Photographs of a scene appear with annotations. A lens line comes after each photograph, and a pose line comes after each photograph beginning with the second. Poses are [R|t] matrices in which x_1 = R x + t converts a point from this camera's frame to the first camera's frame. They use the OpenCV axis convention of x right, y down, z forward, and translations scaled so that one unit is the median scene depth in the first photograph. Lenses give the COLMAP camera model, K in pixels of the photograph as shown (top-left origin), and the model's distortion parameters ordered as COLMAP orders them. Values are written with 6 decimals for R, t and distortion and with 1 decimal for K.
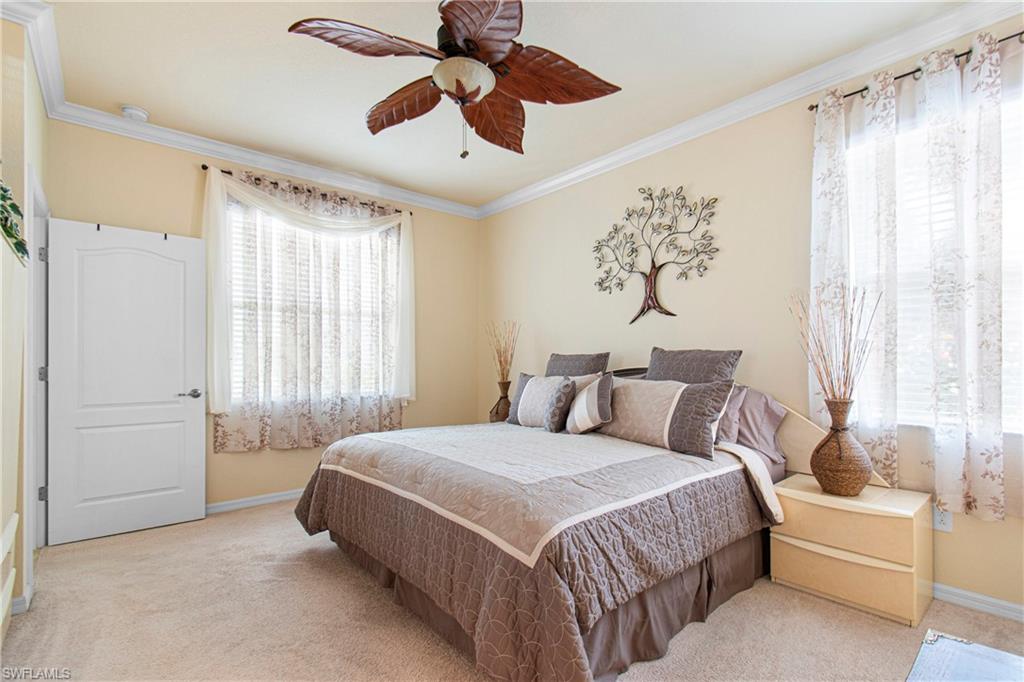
lens RADIAL K [[471.4, 0, 517.6], [0, 471.4, 358.7], [0, 0, 1]] dist [-0.000911, -0.000002]
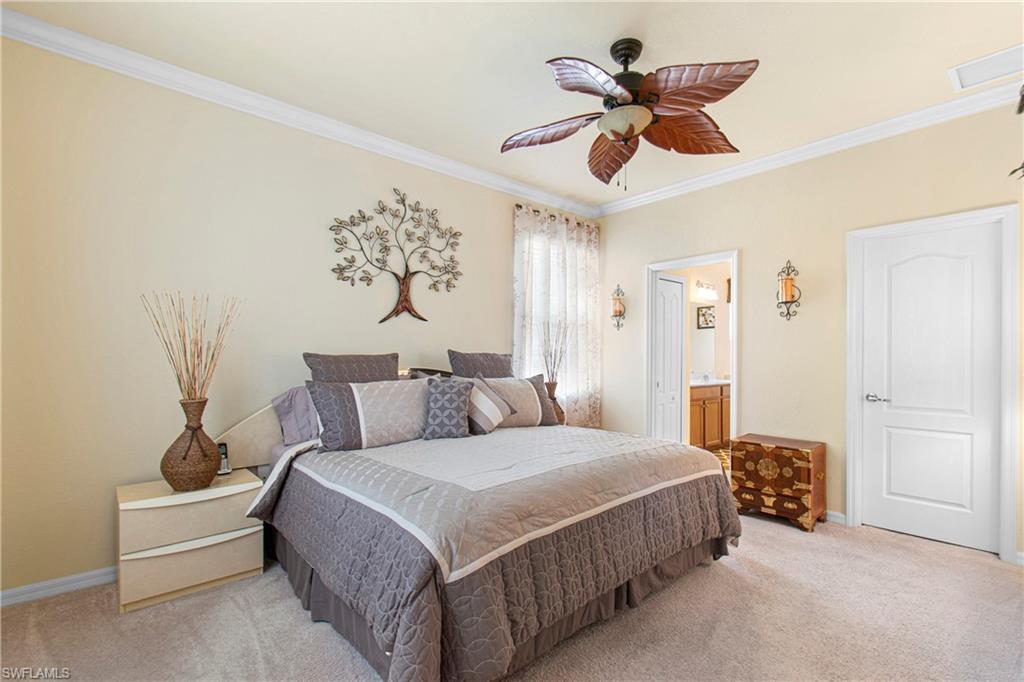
lens RADIAL K [[471.4, 0, 517.6], [0, 471.4, 358.7], [0, 0, 1]] dist [-0.000911, -0.000002]
pose [[-0.012862, -0.010770, 0.999859, -0.760211], [-0.010218, 0.999891, 0.010639, -0.014144], [-0.999865, -0.010080, -0.012971, 0.761460]]
